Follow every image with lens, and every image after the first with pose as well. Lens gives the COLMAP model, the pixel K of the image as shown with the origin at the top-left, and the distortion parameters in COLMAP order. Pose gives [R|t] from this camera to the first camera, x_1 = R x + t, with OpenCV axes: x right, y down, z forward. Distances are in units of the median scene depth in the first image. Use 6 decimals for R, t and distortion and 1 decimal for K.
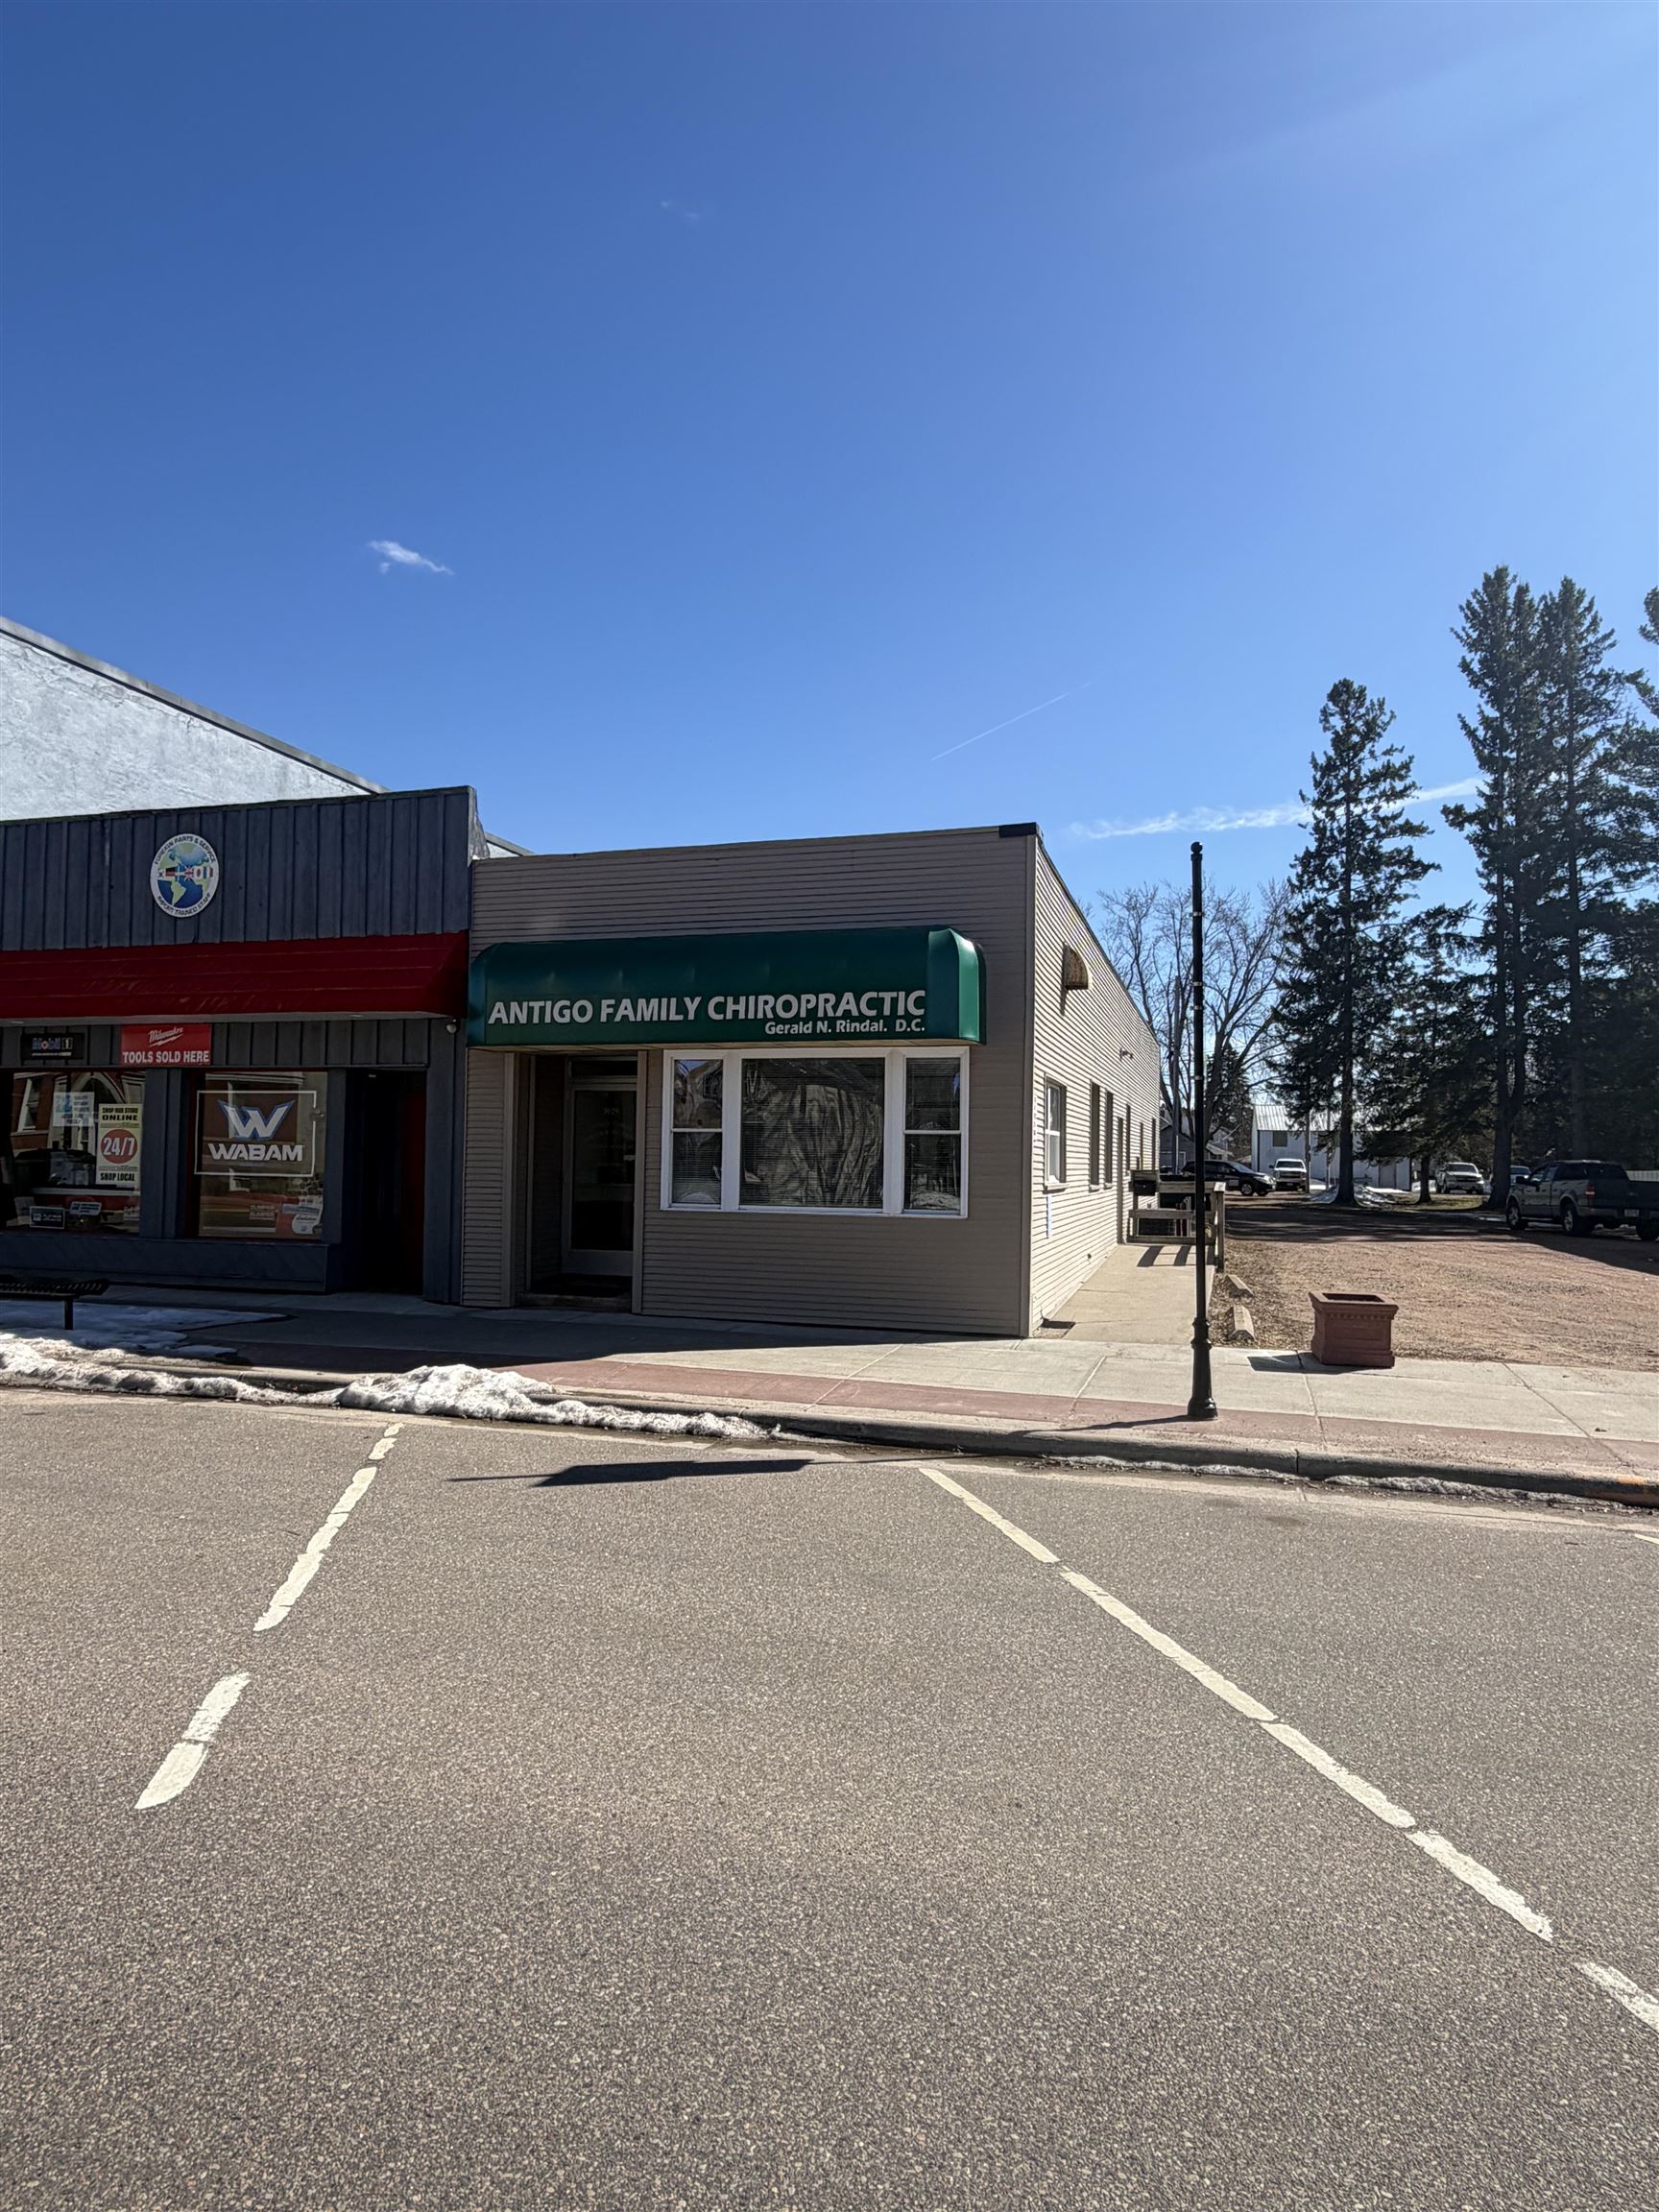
lens RADIAL K [[1324.8, 0, 840.9], [0, 1324.8, 1106.9], [0, 0, 1]] dist [-0.000507, -0.001219]
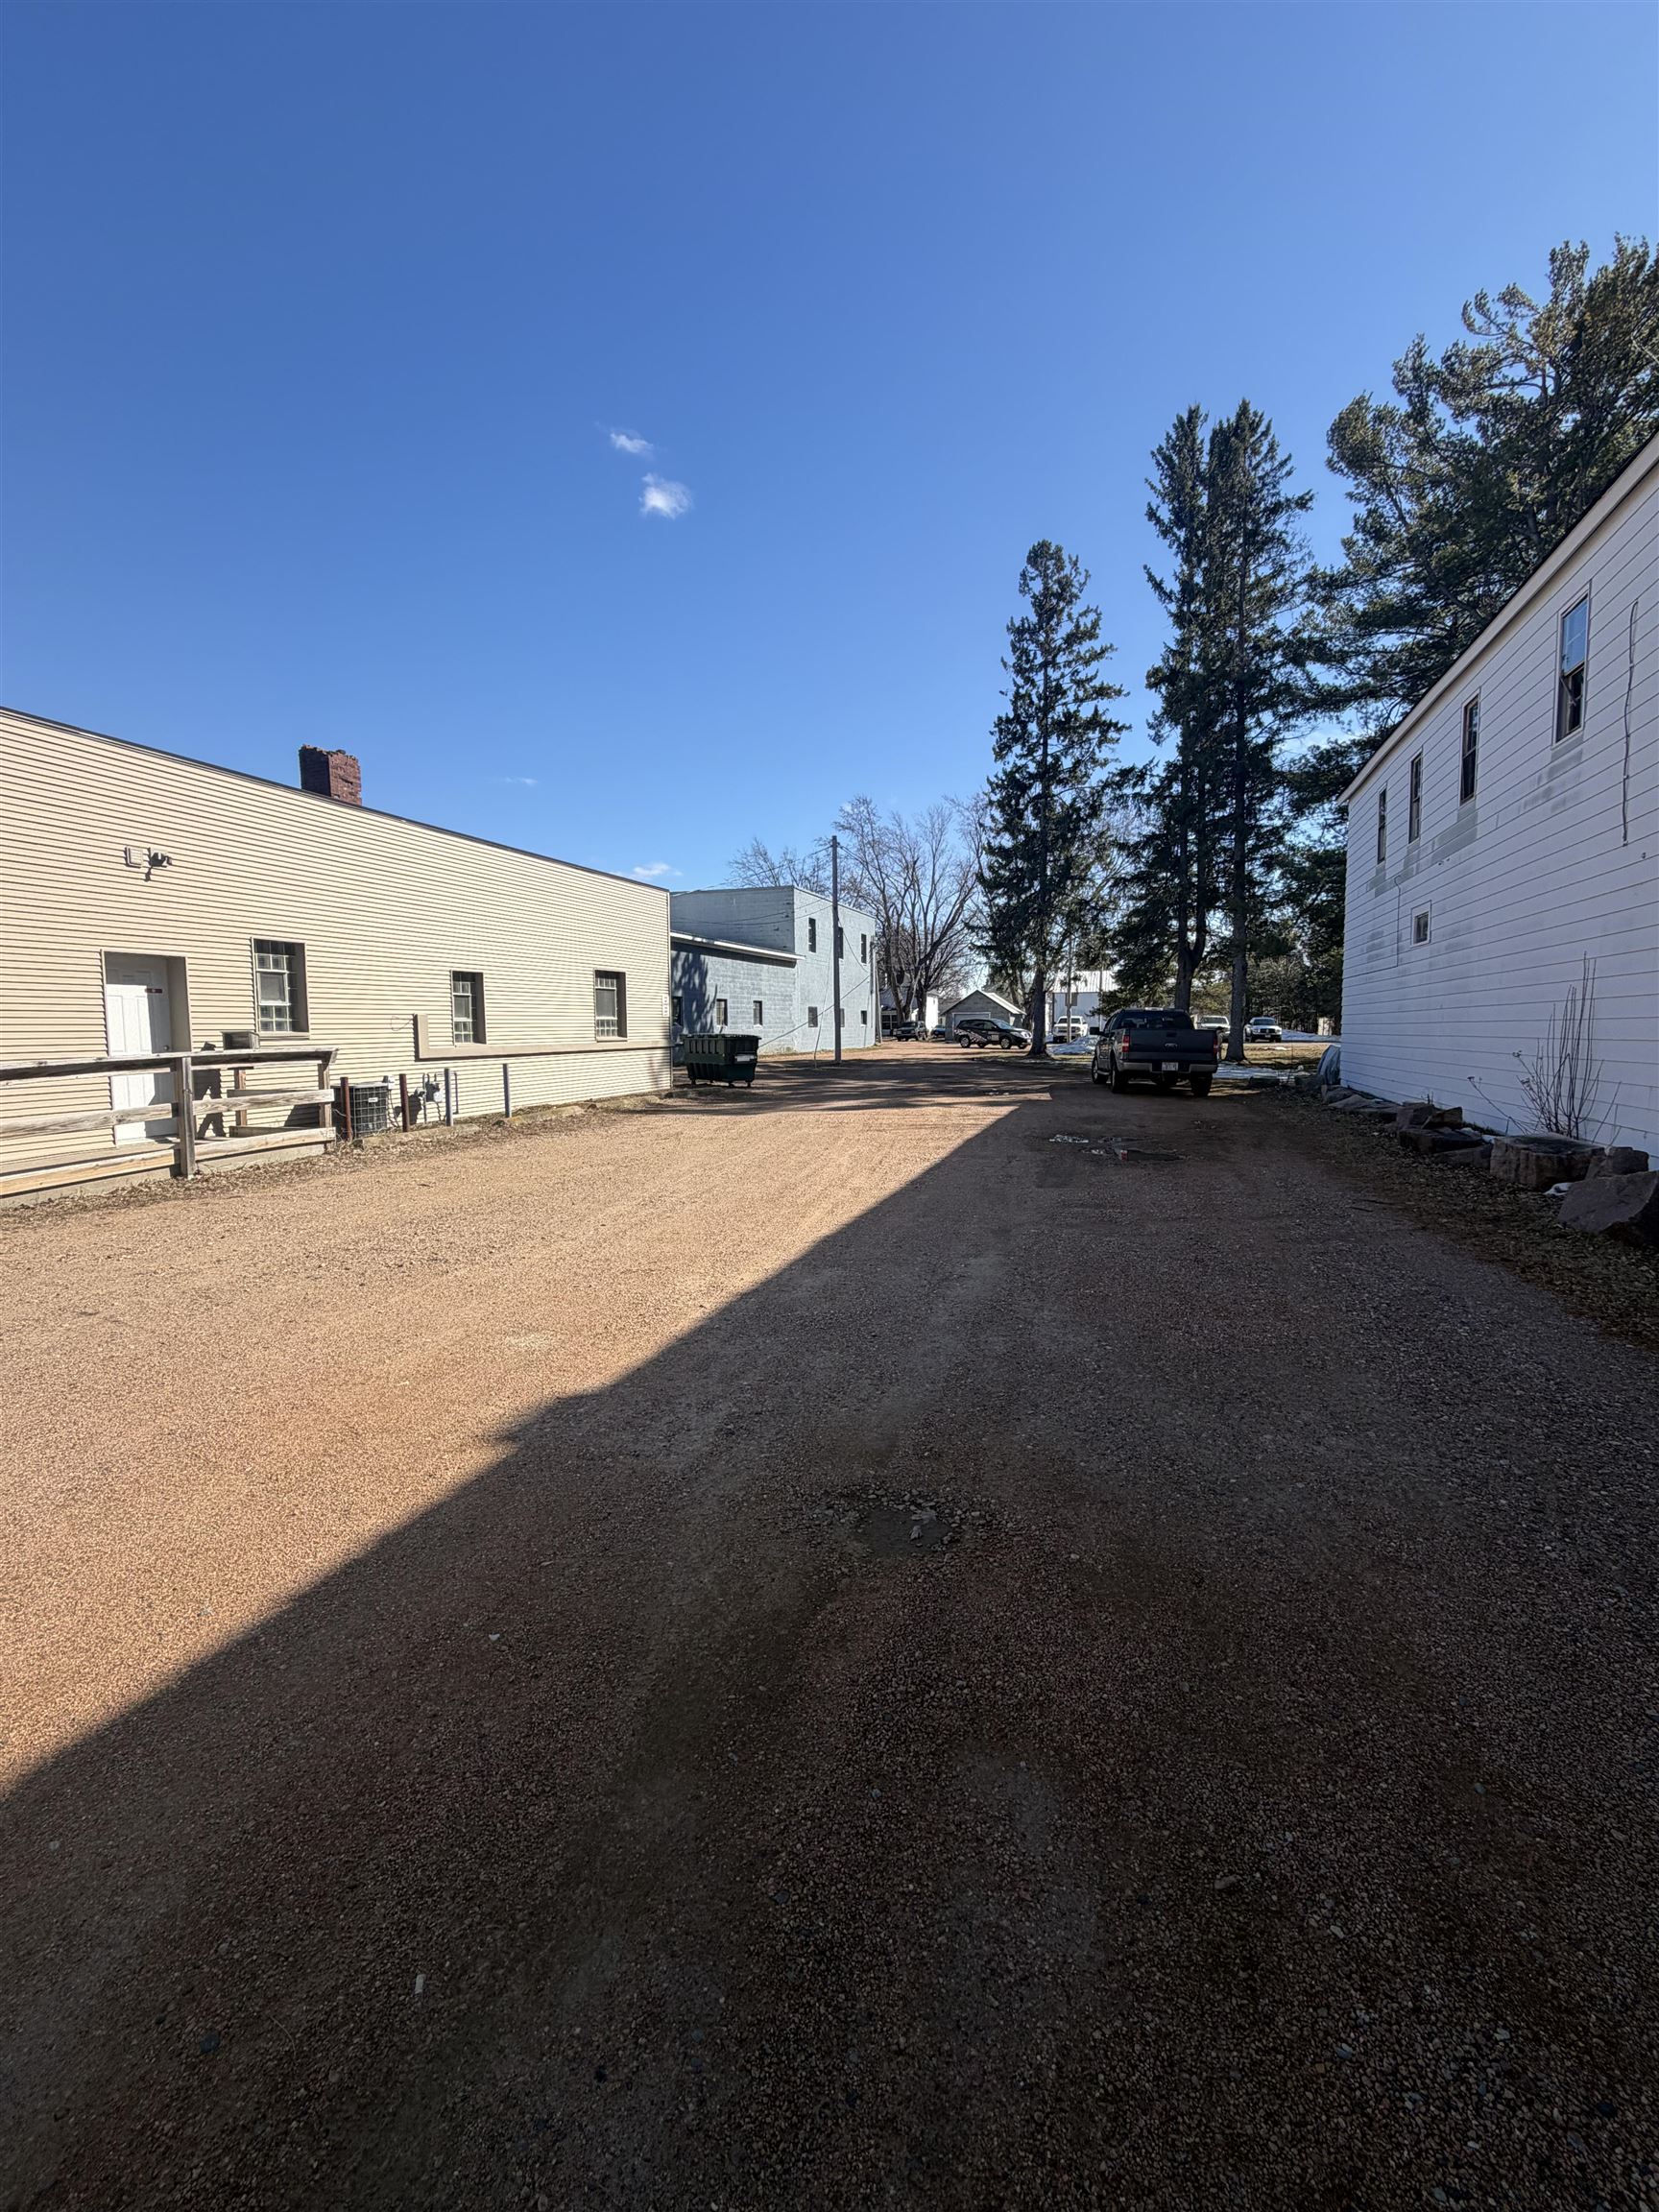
lens RADIAL K [[953.0, 0, 829.5], [0, 953.0, 1106.0], [0, 0, 1]] dist [-0.002075, 0.000295]
pose [[0.999211, -0.020612, -0.033943, 0.232891], [0.024663, 0.992024, 0.123614, 0.013205], [0.031125, -0.124354, 0.991750, 0.217336]]
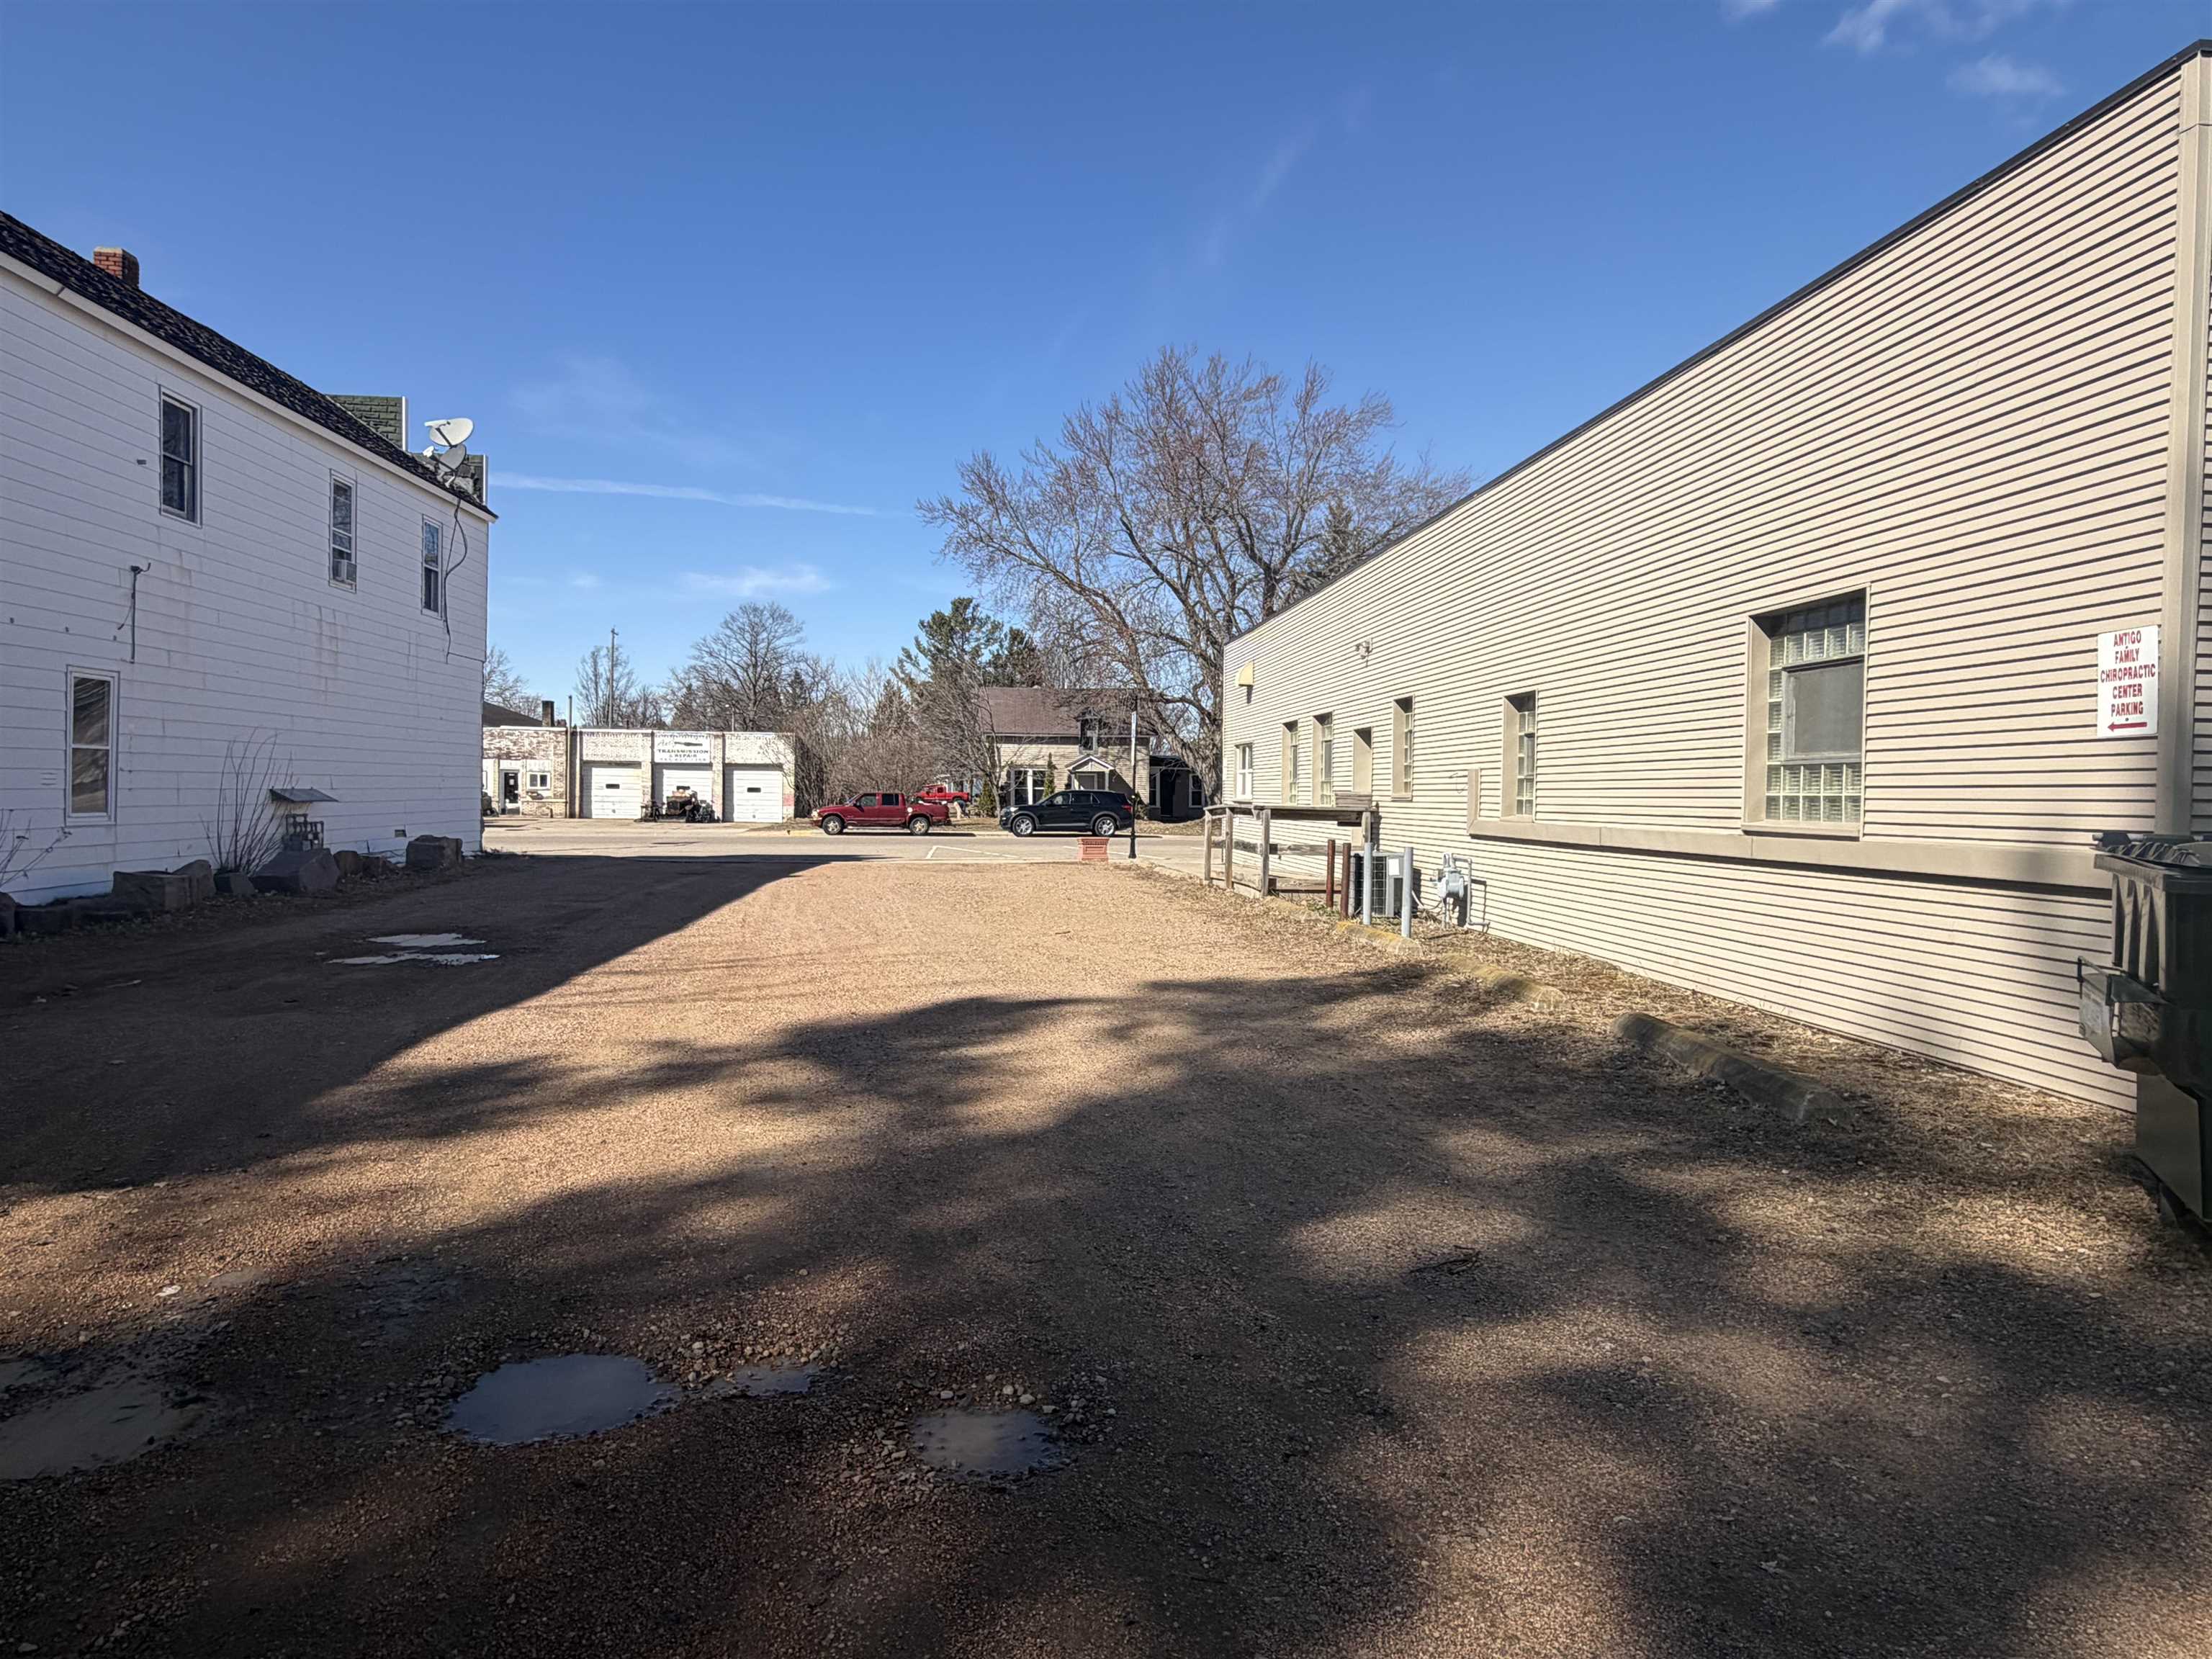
lens RADIAL K [[1324.8, 0, 1099.2], [0, 1324.8, 827.9], [0, 0, 1]] dist [-0.000507, -0.001219]
pose [[-0.930450, -0.024618, -0.365592, 0.267378], [-0.018090, 0.999610, -0.021270, 0.035802], [0.365973, -0.013178, -0.930532, 0.692873]]
